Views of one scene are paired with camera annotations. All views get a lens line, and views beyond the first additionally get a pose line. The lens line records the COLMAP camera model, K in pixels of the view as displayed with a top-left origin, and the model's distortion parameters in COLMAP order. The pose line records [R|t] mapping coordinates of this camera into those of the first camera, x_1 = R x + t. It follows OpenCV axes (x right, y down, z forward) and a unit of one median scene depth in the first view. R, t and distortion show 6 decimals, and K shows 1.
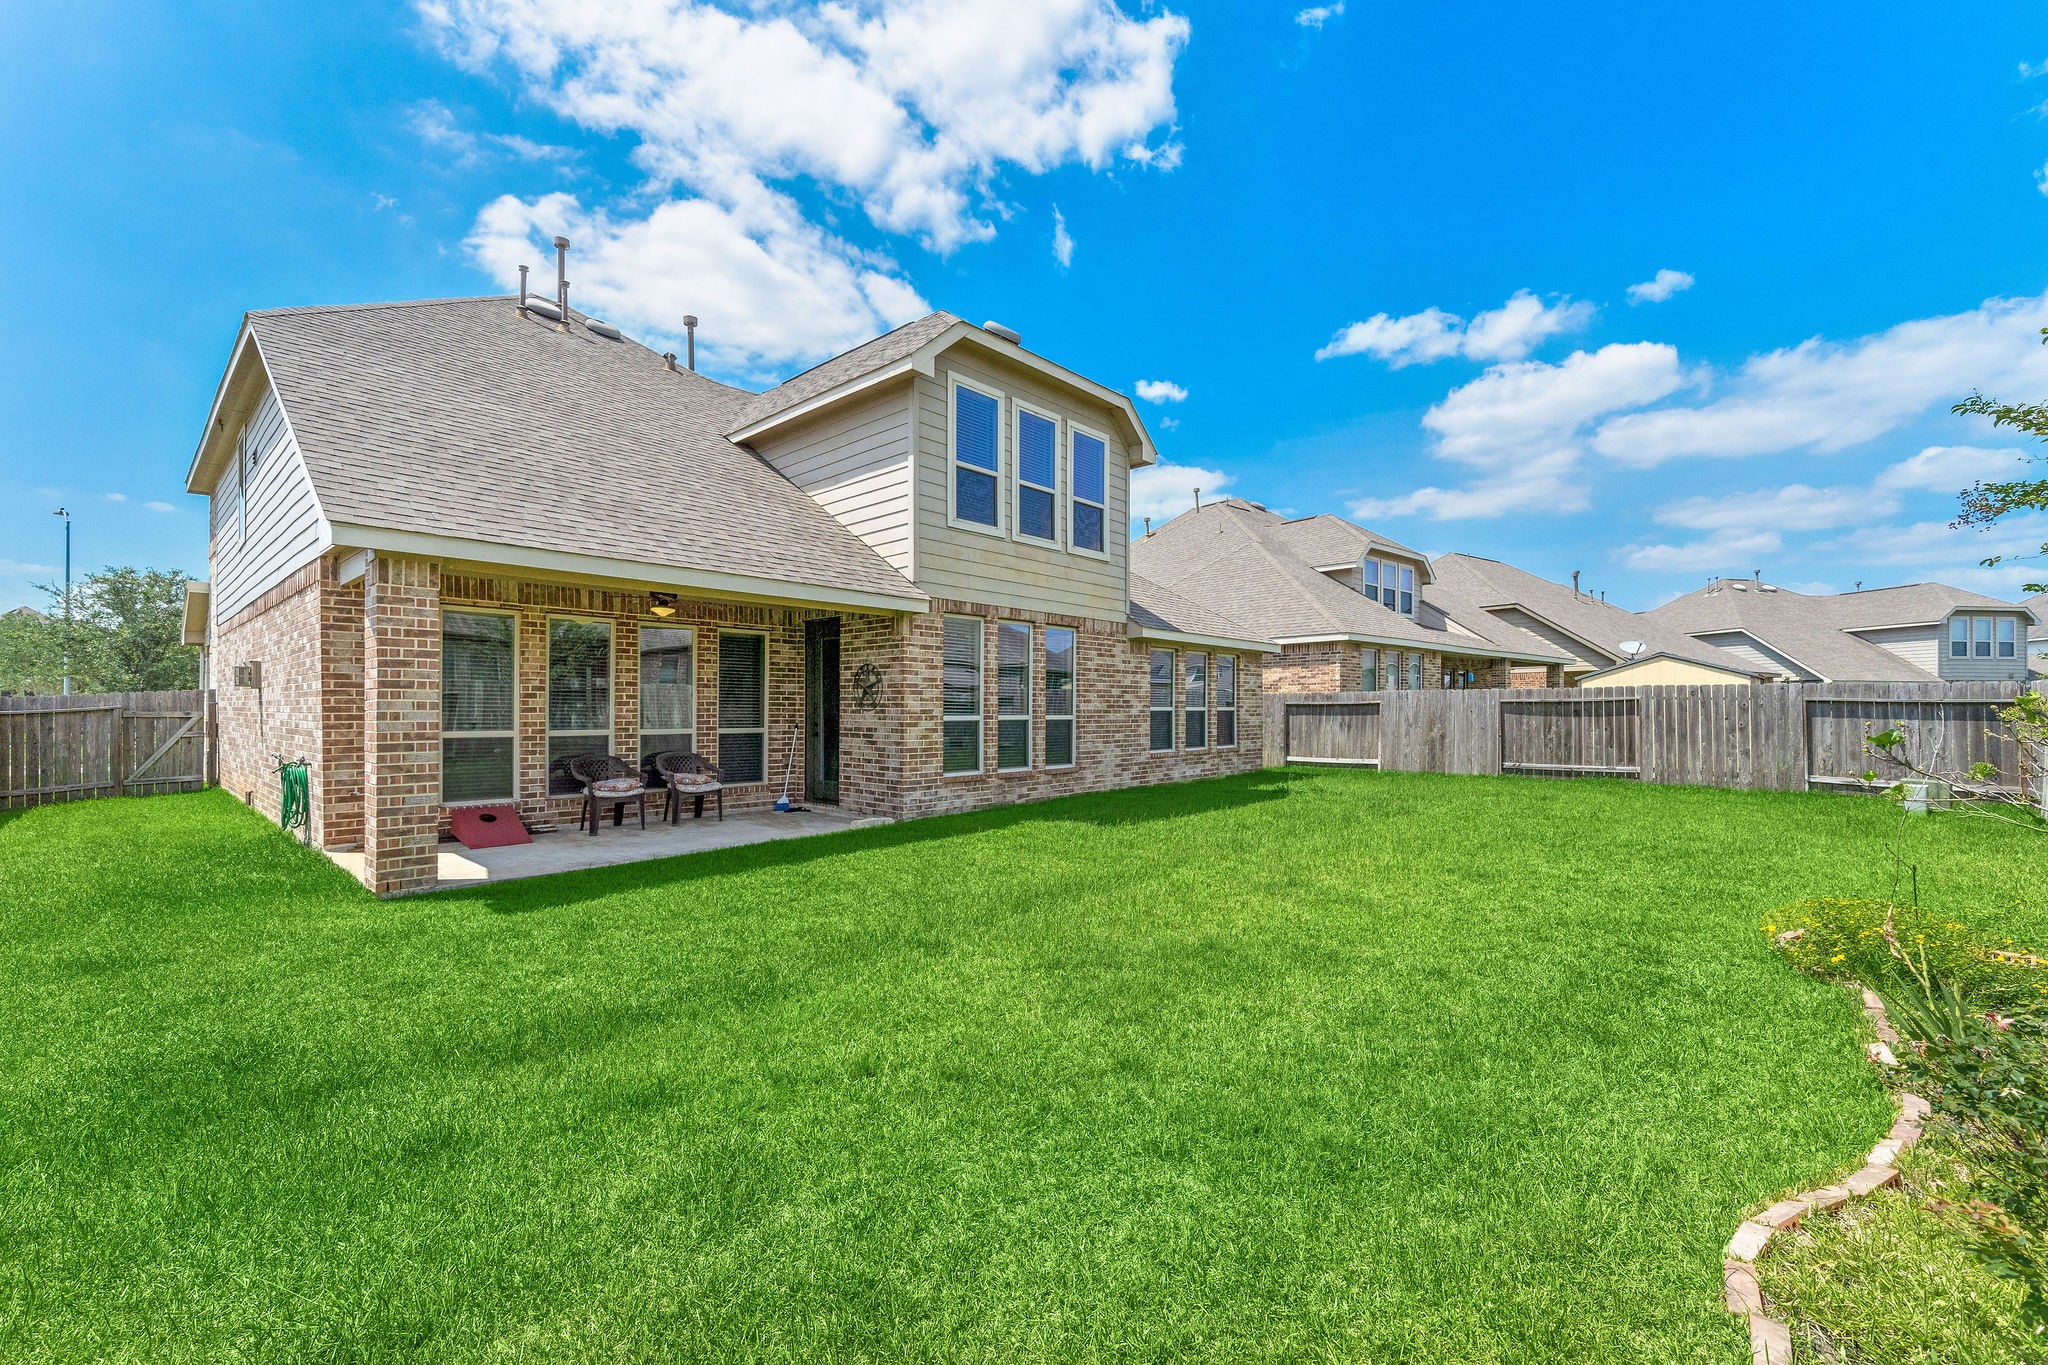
lens RADIAL K [[862.0, 0, 963.6], [0, 862.0, 708.3], [0, 0, 1]] dist [0.000444, -0.000404]
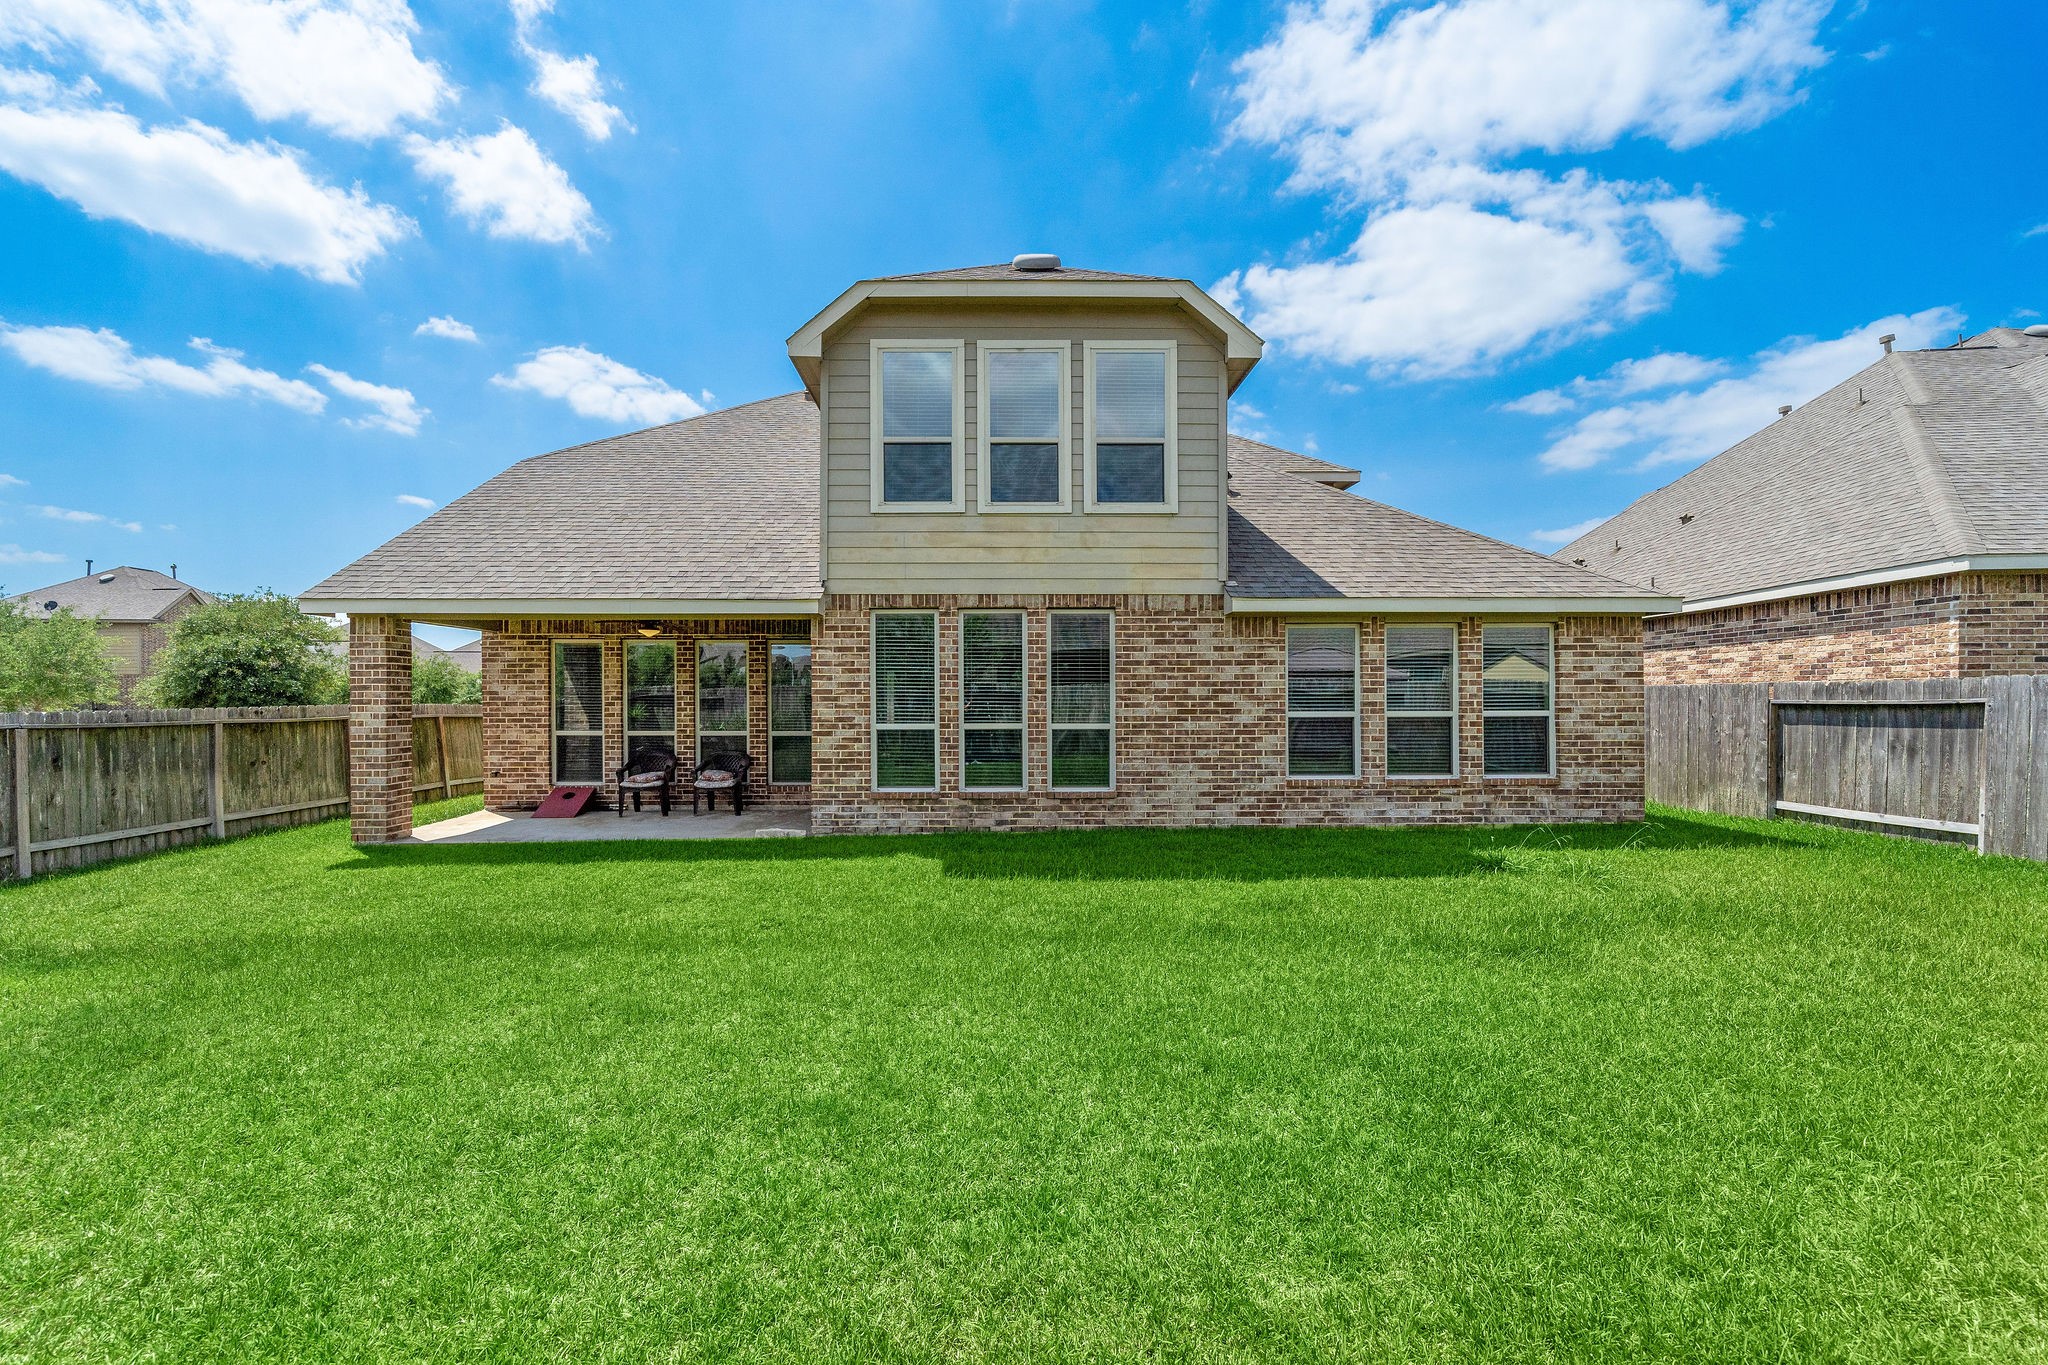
lens RADIAL K [[774.8, 0, 1018.6], [0, 774.8, 693.6], [0, 0, 1]] dist [-0.001083, 0.000234]
pose [[0.694620, -0.009936, -0.719308, 0.565234], [0.004928, 0.999947, -0.009053, -0.012716], [0.719360, 0.002744, 0.694632, 0.463650]]
